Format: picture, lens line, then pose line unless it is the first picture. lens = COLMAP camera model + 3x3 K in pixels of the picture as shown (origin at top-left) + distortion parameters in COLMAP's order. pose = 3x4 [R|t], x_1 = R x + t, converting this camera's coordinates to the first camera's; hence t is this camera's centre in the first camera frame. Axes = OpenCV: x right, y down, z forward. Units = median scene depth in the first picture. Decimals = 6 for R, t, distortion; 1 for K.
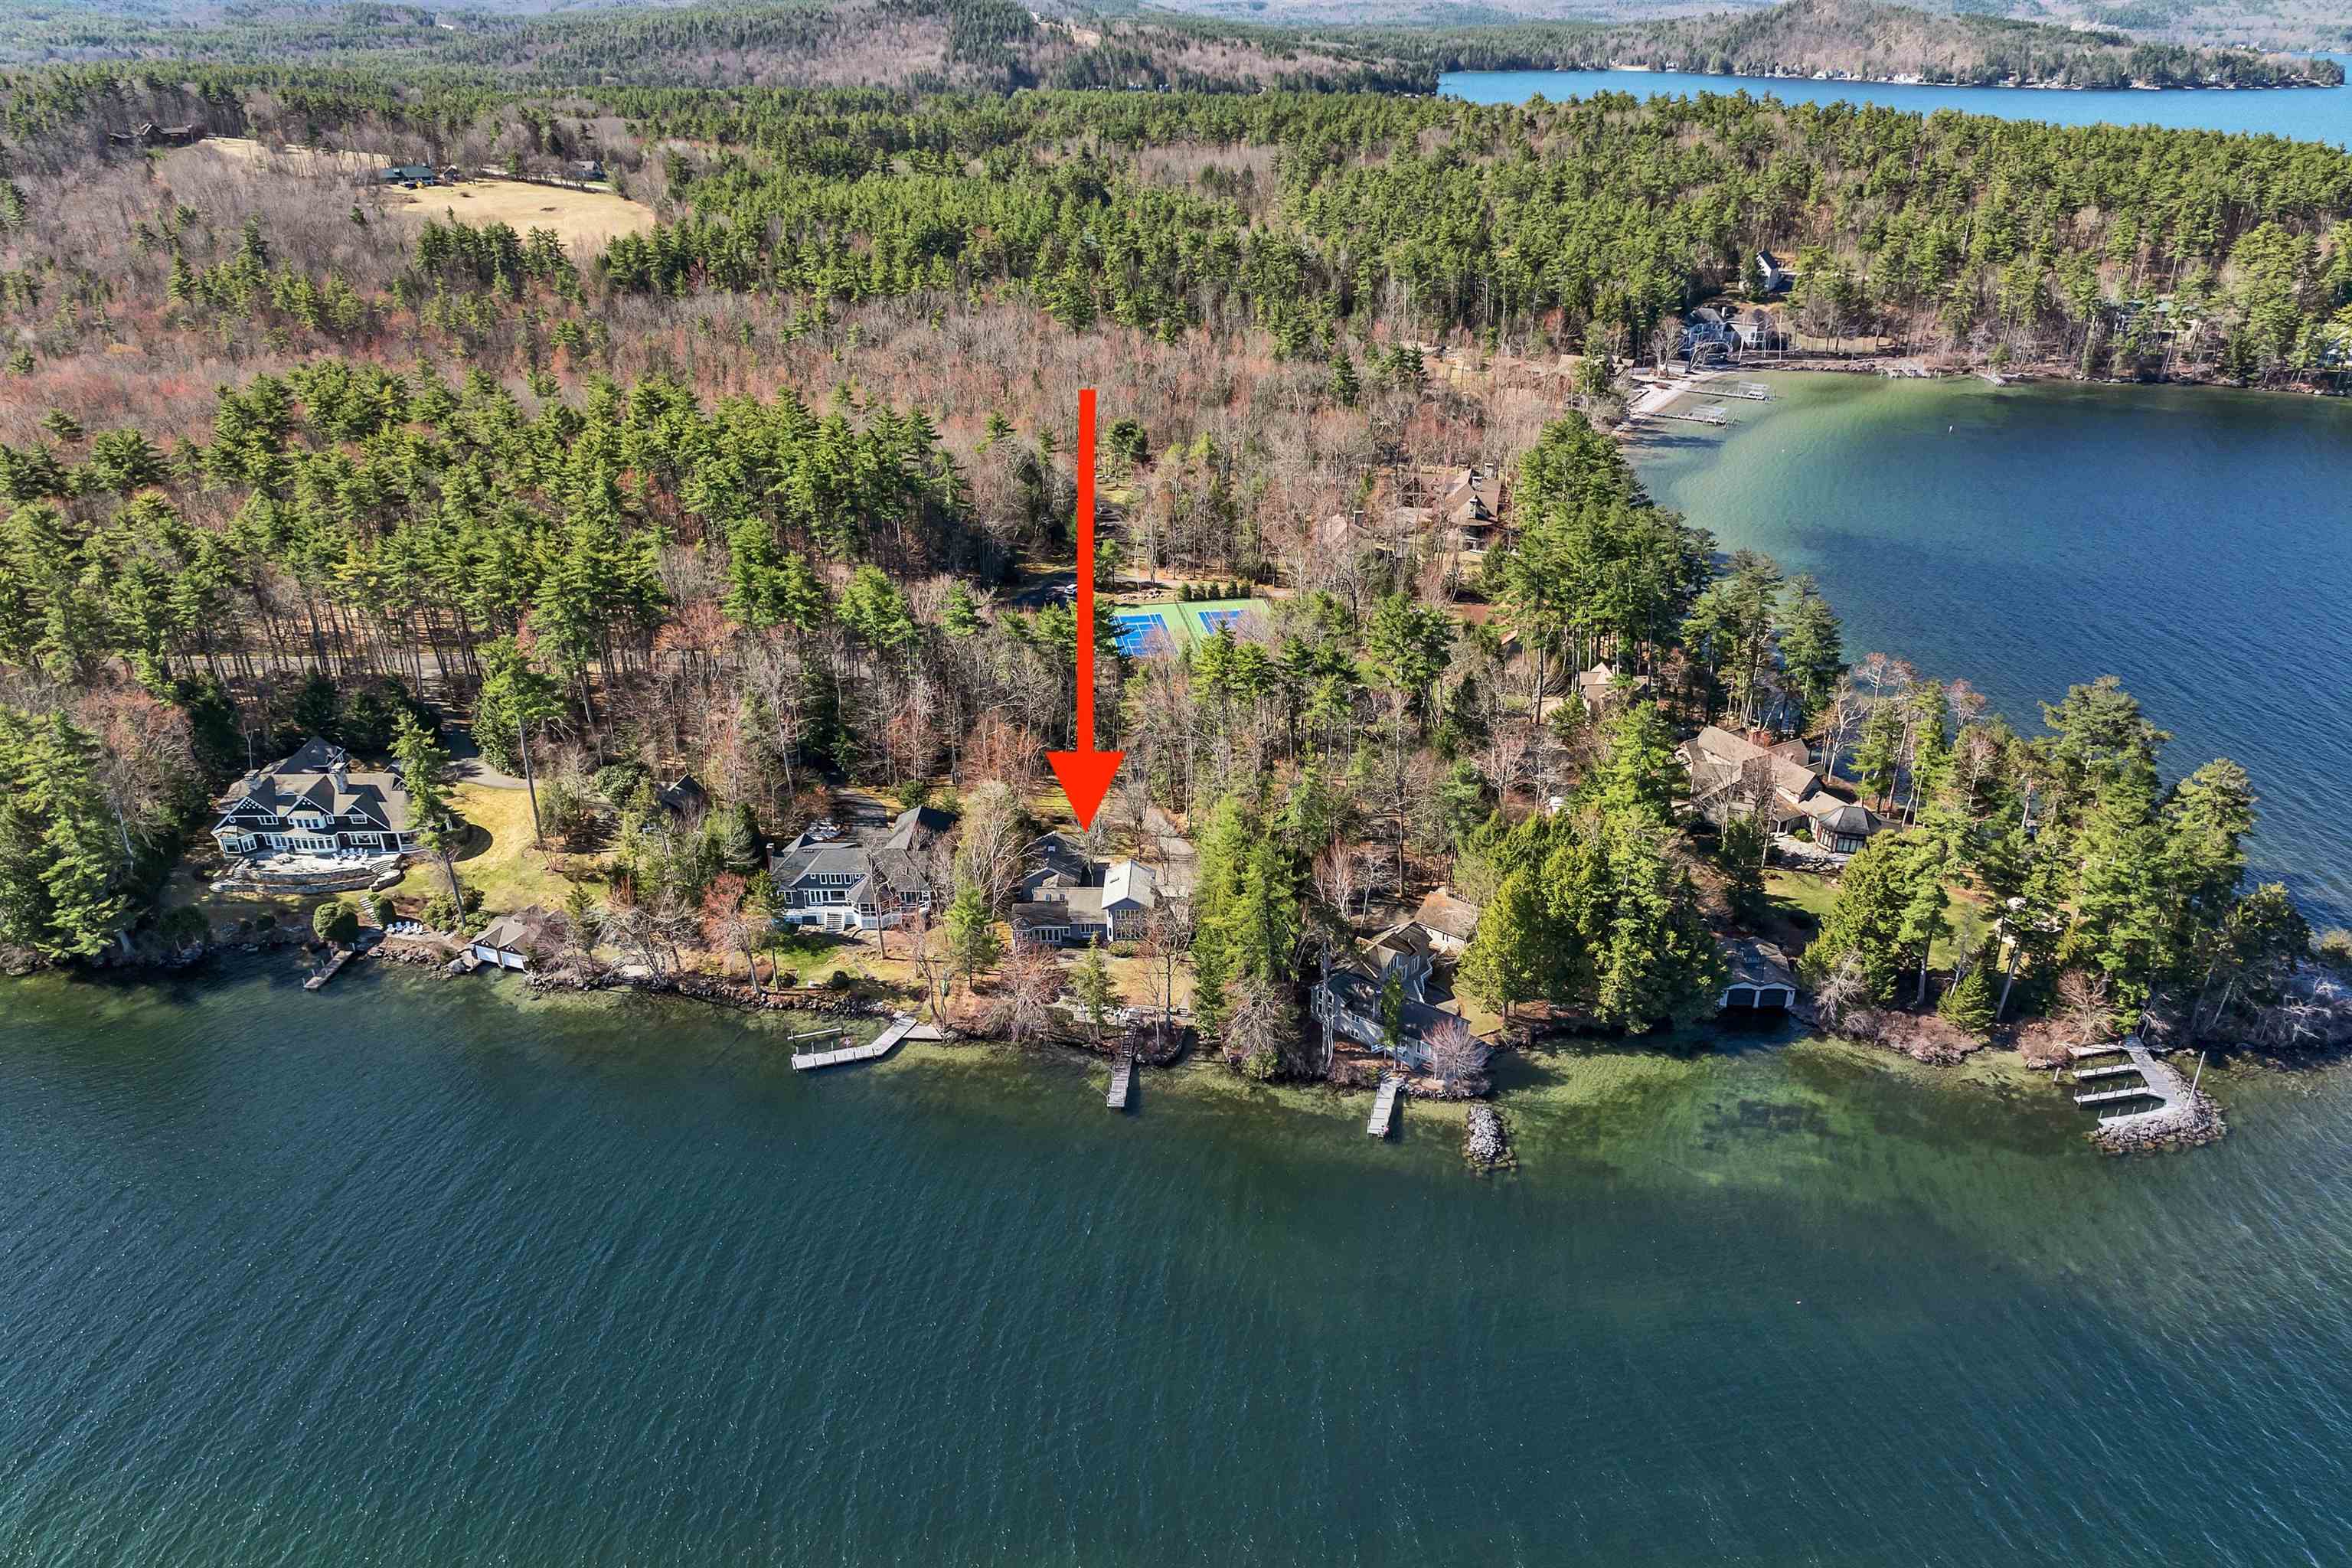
lens RADIAL K [[1523.7, 0, 1123.8], [0, 1523.7, 783.2], [0, 0, 1]] dist [-0.049227, 0.028997]
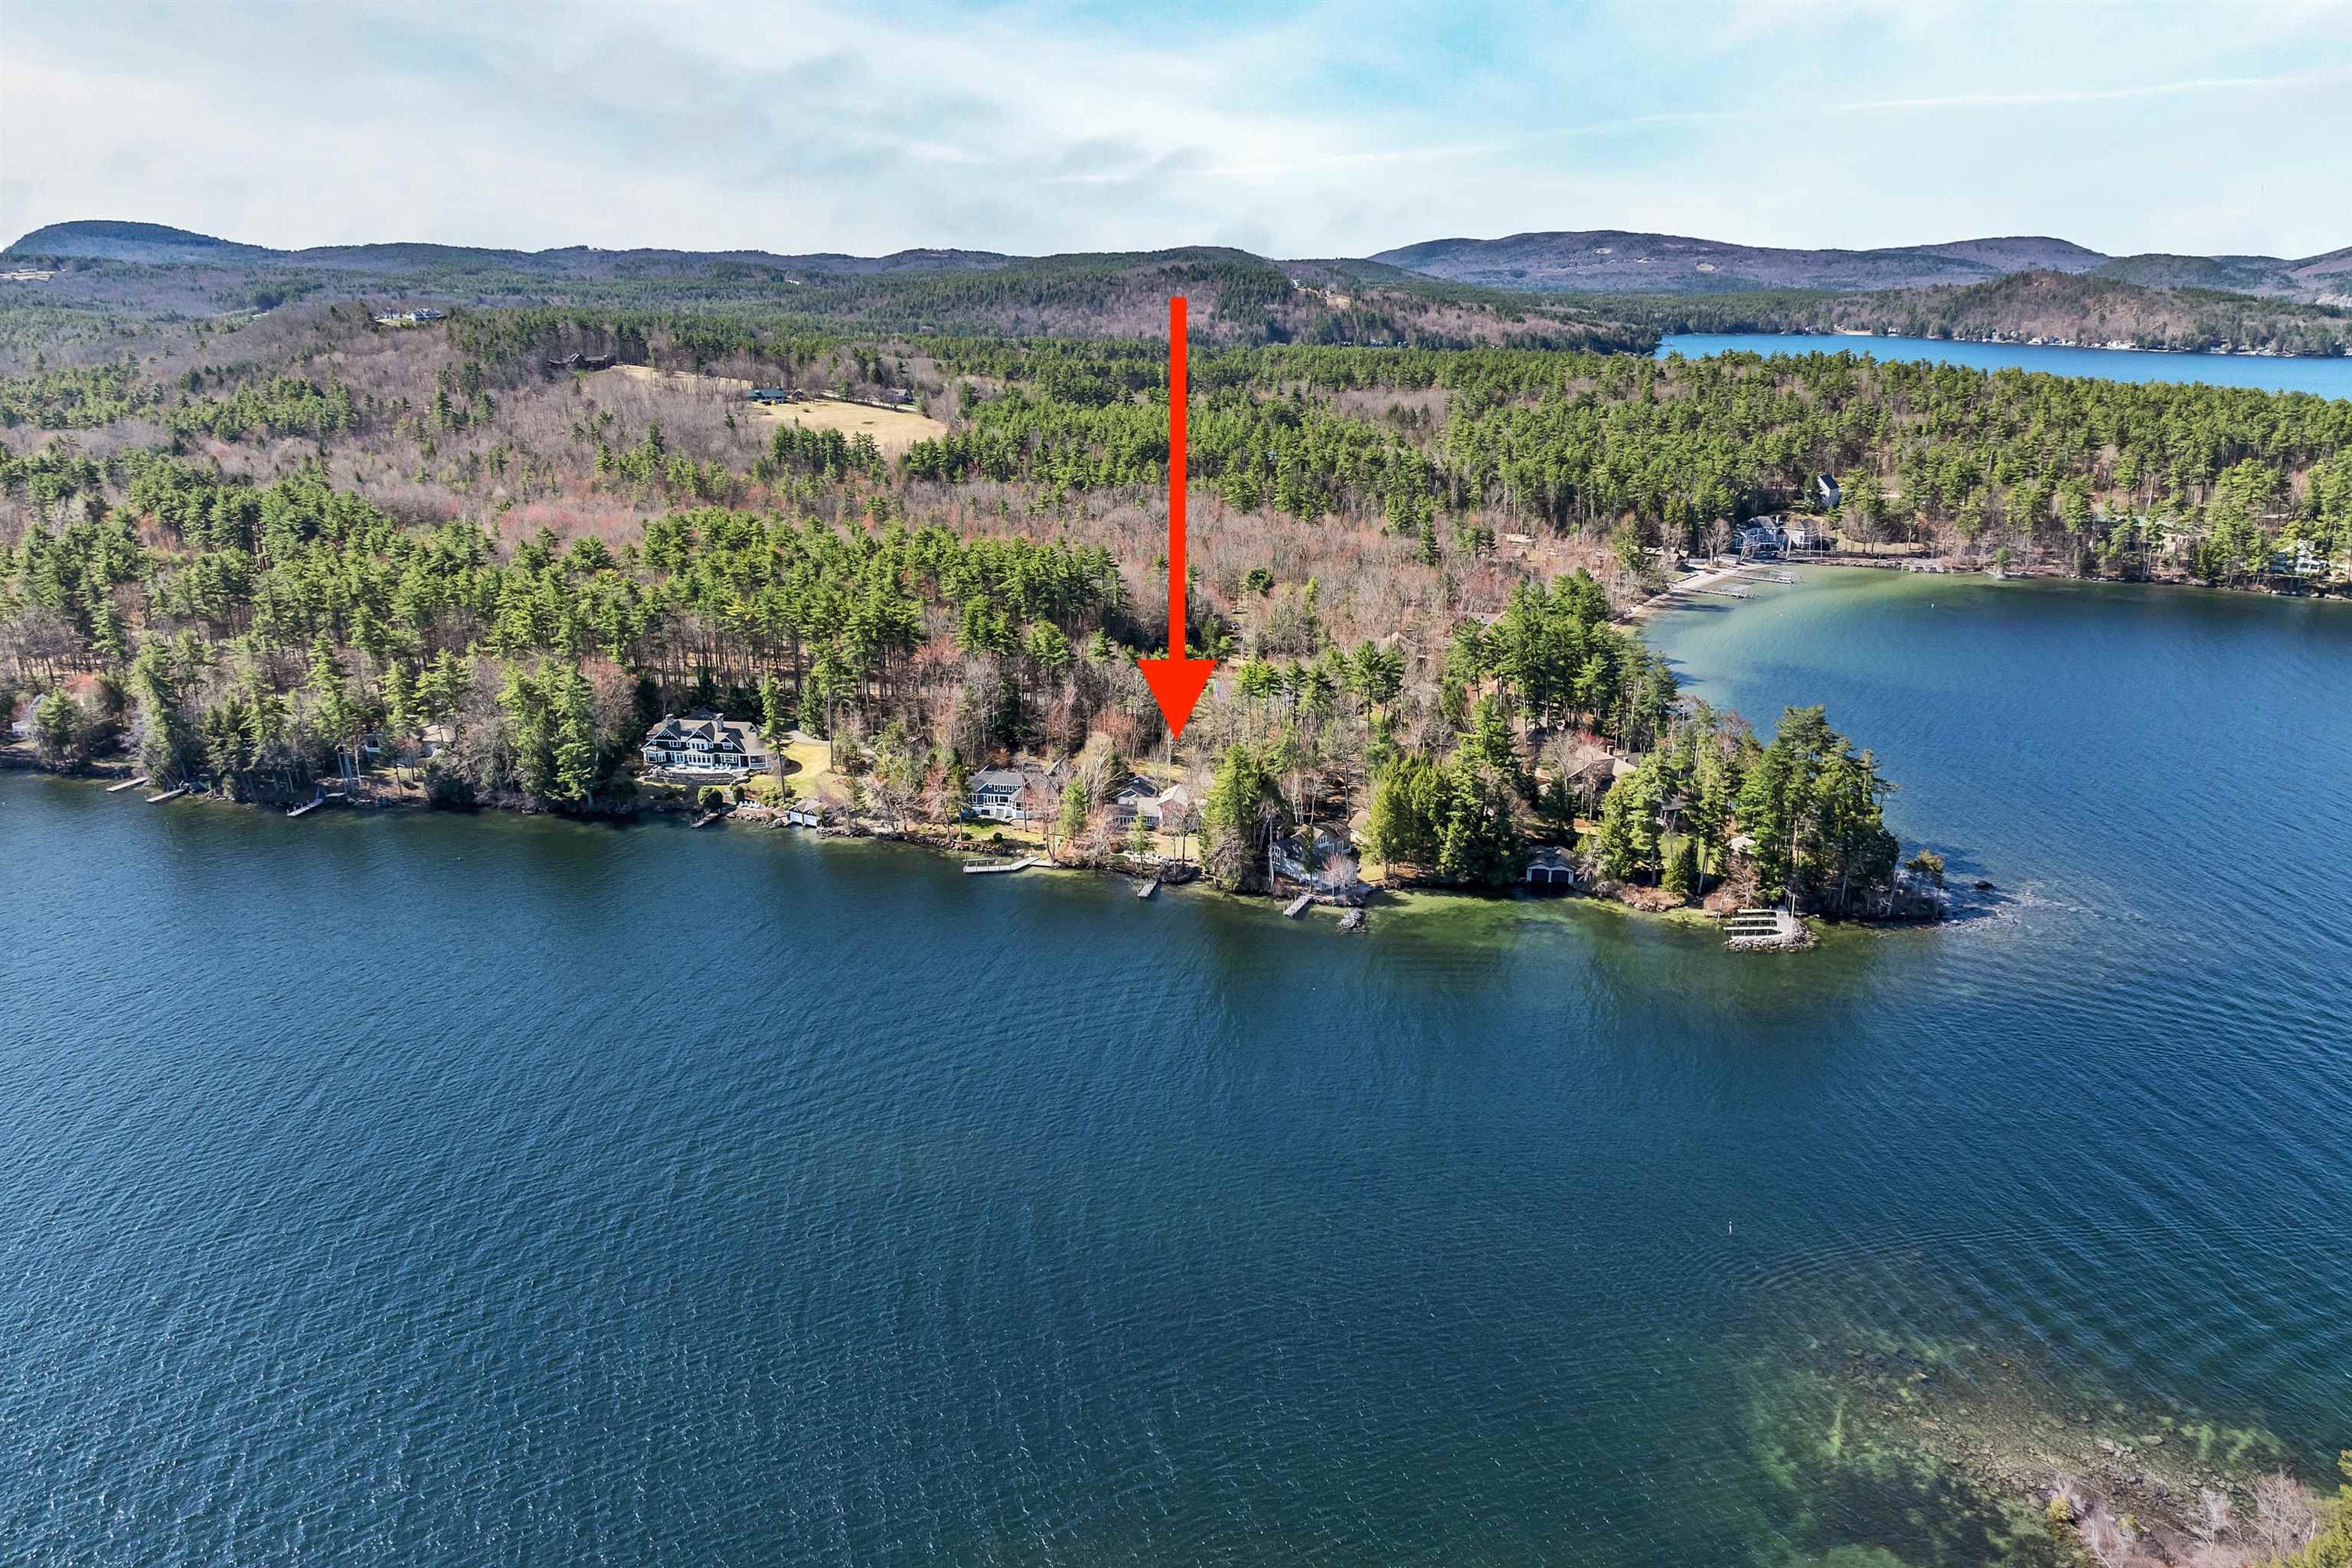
lens RADIAL K [[1643.4, 0, 1176.0], [0, 1643.4, 784.0], [0, 0, 1]] dist [-0.020686, -0.000095]
pose [[0.987730, 0.054151, -0.146481, 0.124479], [-0.078157, 0.983450, -0.163456, 0.162753], [0.135205, 0.172899, 0.975615, -0.347121]]
